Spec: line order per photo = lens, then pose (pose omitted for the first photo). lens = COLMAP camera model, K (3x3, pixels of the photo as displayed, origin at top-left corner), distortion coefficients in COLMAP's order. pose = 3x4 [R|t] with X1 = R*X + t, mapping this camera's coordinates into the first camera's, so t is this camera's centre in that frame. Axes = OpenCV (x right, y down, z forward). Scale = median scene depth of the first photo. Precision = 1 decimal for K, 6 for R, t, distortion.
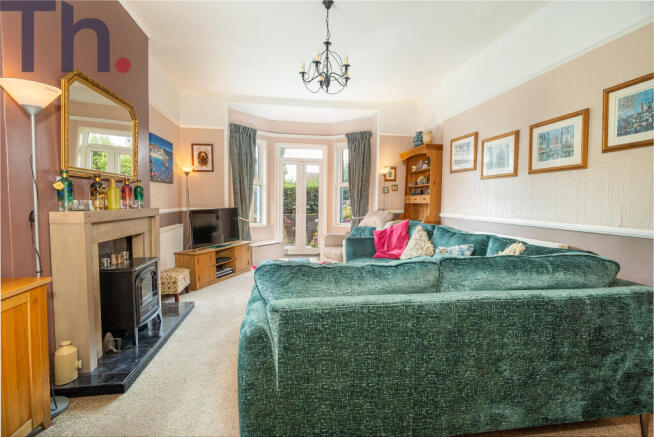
lens RADIAL K [[319.4, 0, 327.9], [0, 319.4, 202.4], [0, 0, 1]] dist [-0.000769, -0.001126]
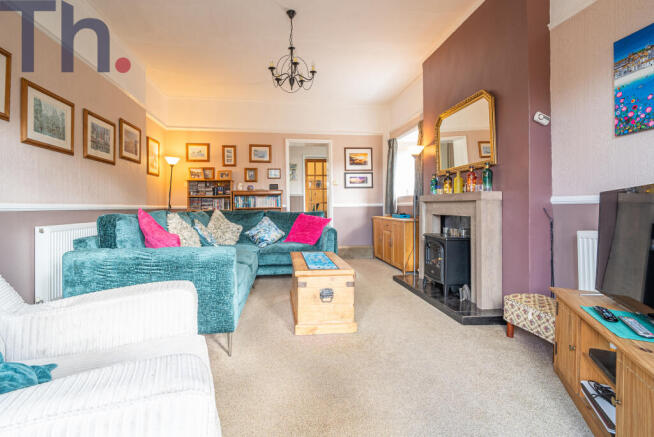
lens RADIAL K [[319.4, 0, 327.9], [0, 319.4, 202.4], [0, 0, 1]] dist [-0.000769, -0.001126]
pose [[-0.999998, -0.000847, 0.002021, -0.134910], [-0.000863, 0.999968, -0.007960, 0.062606], [-0.002014, -0.007962, -0.999966, 2.152856]]
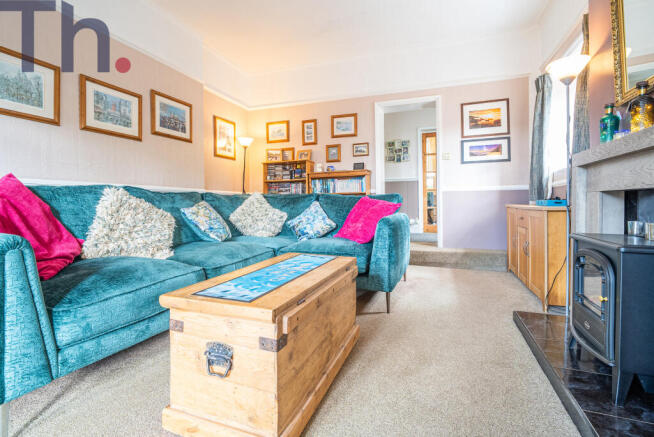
lens RADIAL K [[319.4, 0, 327.9], [0, 319.4, 202.4], [0, 0, 1]] dist [-0.000769, -0.001126]
pose [[-0.876041, -0.000115, 0.482237, -0.418509], [0.002161, 0.999989, 0.004164, 0.120091], [-0.482232, 0.004690, -0.876031, 1.563710]]
